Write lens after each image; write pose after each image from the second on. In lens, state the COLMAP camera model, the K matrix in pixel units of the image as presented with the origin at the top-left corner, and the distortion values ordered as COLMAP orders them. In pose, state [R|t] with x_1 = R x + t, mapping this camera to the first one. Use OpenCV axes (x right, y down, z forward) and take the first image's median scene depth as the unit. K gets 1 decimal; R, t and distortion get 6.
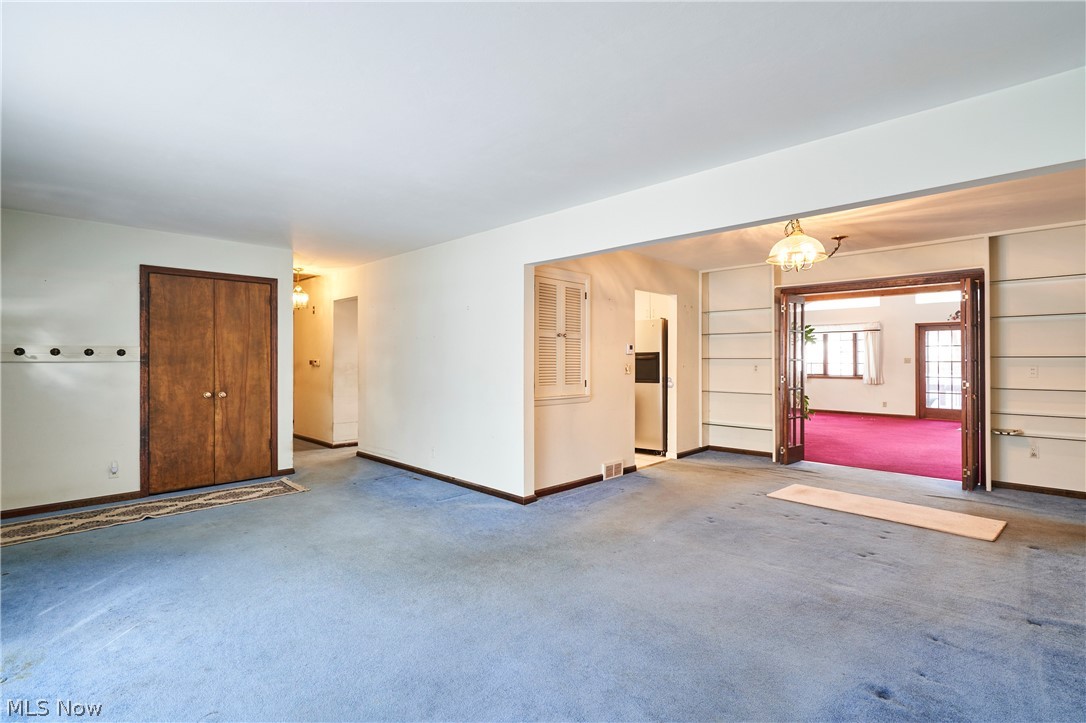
lens RADIAL K [[508.0, 0, 544.3], [0, 508.0, 360.9], [0, 0, 1]] dist [0.003378, 0.001273]
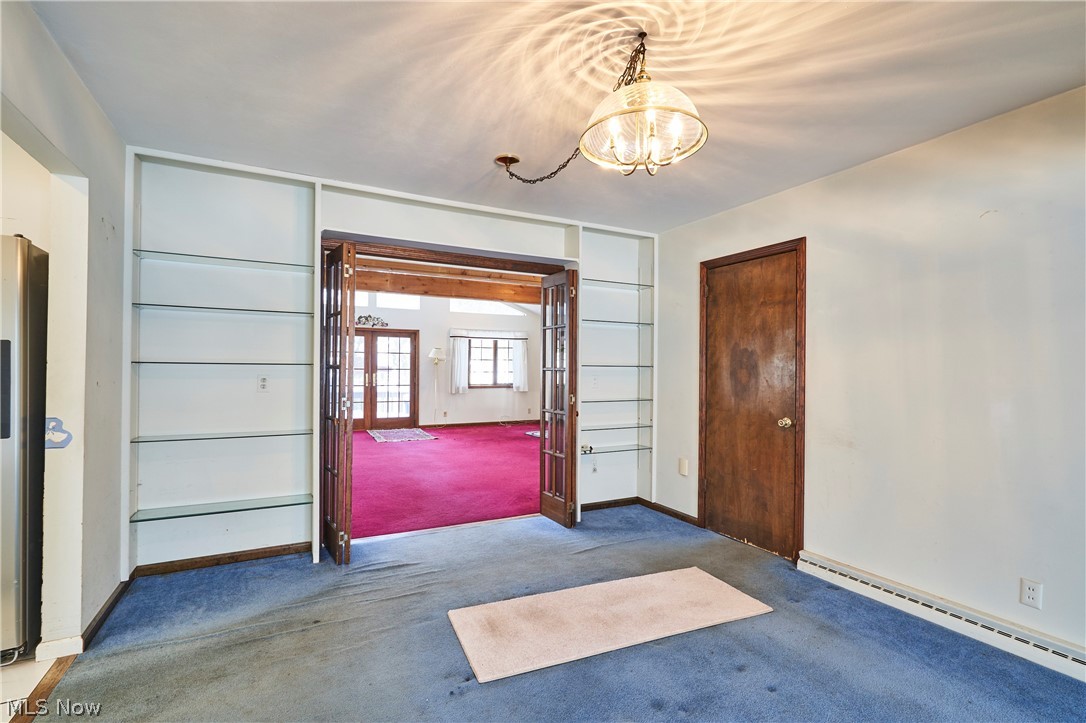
lens RADIAL K [[508.0, 0, 539.6], [0, 508.0, 367.0], [0, 0, 1]] dist [0.003378, 0.001273]
pose [[0.325358, 0.003479, 0.945584, 0.024102], [-0.003723, 0.999990, -0.002398, -0.001008], [-0.945583, -0.002741, 0.325368, 0.446435]]
